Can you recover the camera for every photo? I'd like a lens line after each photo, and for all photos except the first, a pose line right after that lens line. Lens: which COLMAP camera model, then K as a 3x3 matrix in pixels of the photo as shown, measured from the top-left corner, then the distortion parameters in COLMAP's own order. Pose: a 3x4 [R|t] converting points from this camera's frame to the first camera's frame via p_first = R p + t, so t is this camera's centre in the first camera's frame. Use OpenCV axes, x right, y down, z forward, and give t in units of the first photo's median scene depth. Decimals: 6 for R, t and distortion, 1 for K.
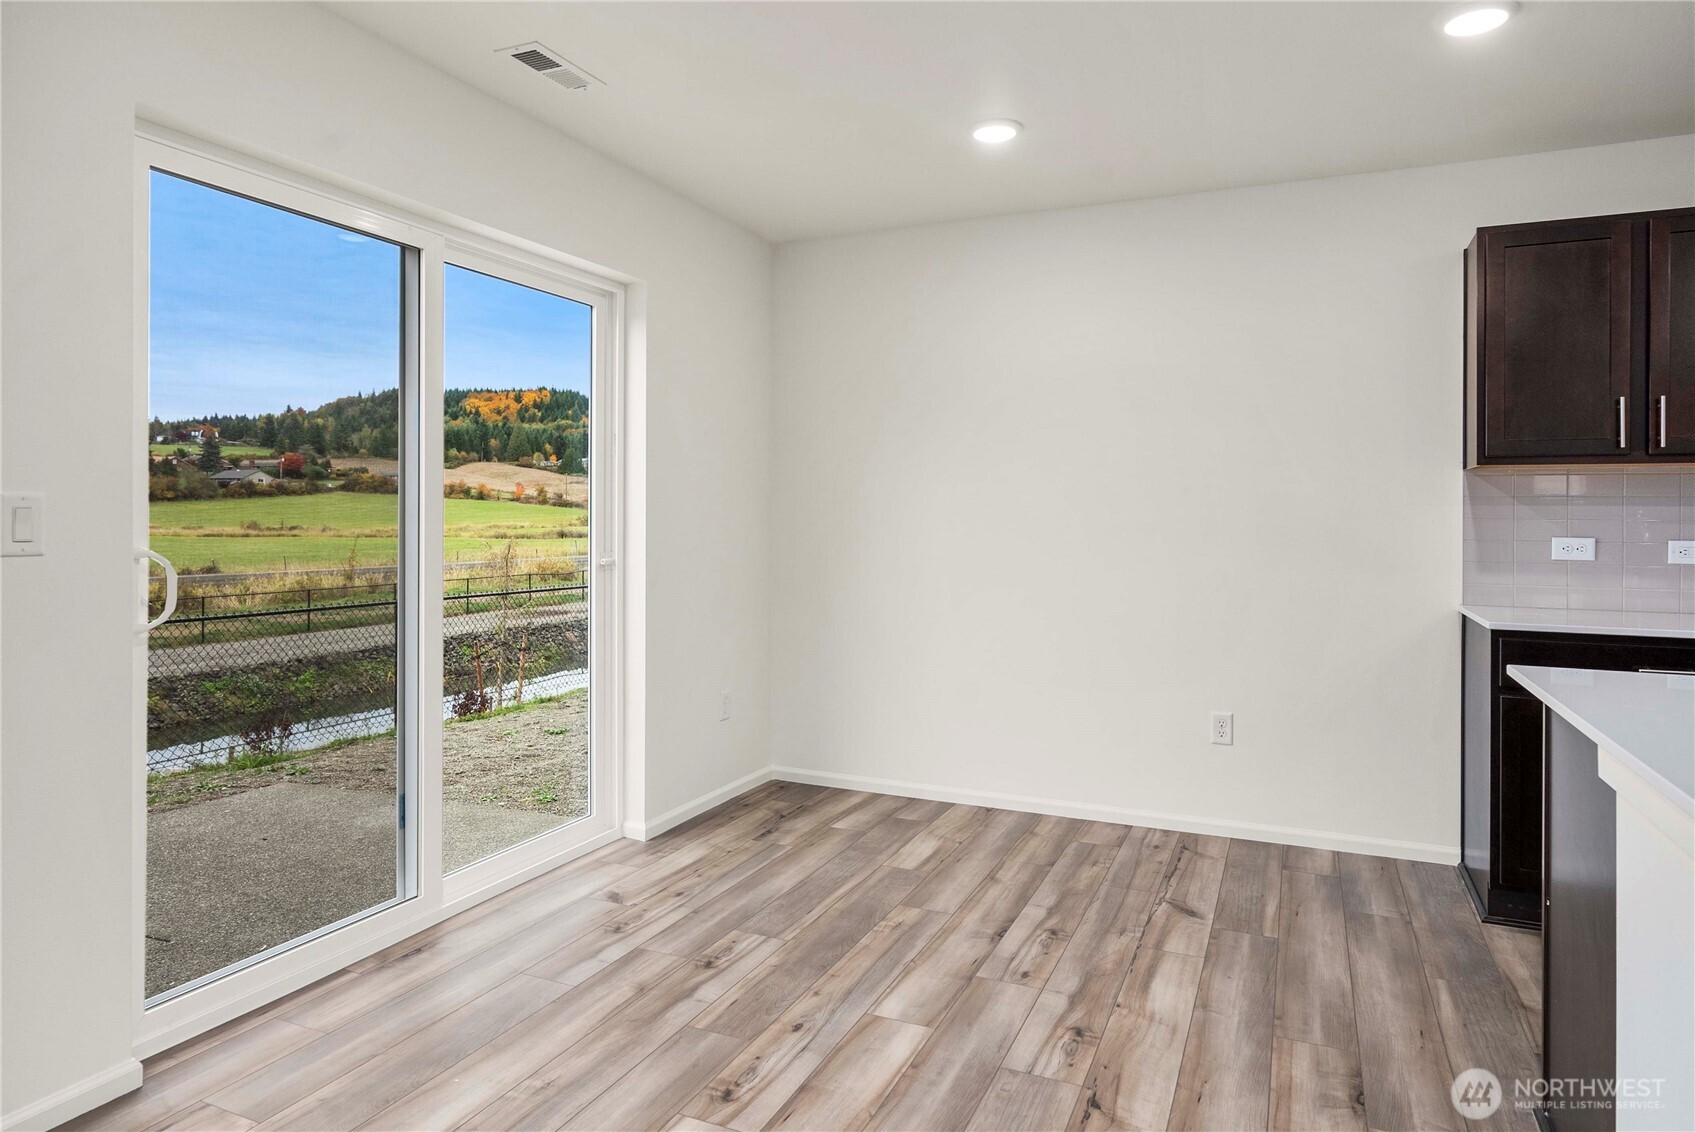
lens RADIAL K [[1008.5, 0, 842.6], [0, 1008.5, 518.2], [0, 0, 1]] dist [-0.005206, -0.000524]
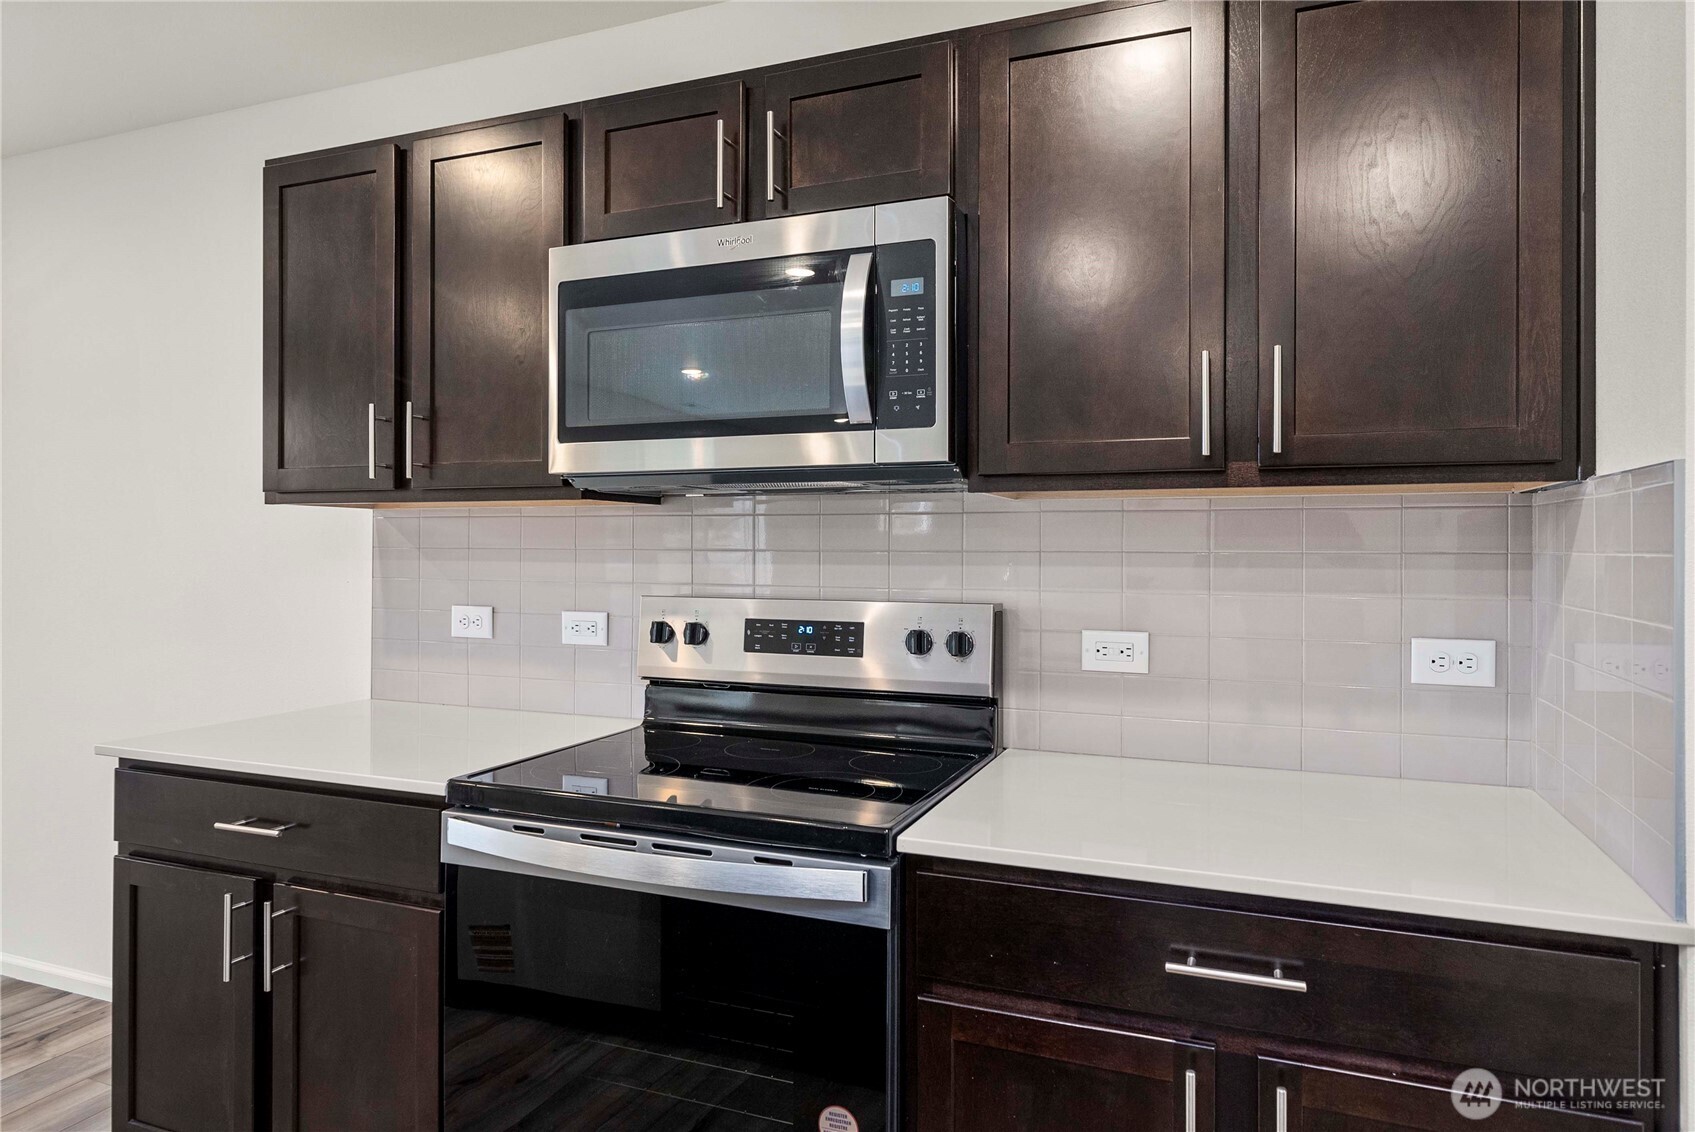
lens RADIAL K [[1008.5, 0, 875.5], [0, 1008.5, 538.7], [0, 0, 1]] dist [-0.005206, -0.000524]
pose [[0.998137, 0.001285, 0.060992, 0.944734], [-0.000477, 0.999912, -0.013265, -0.018243], [-0.061004, 0.013212, 0.998050, 0.265538]]
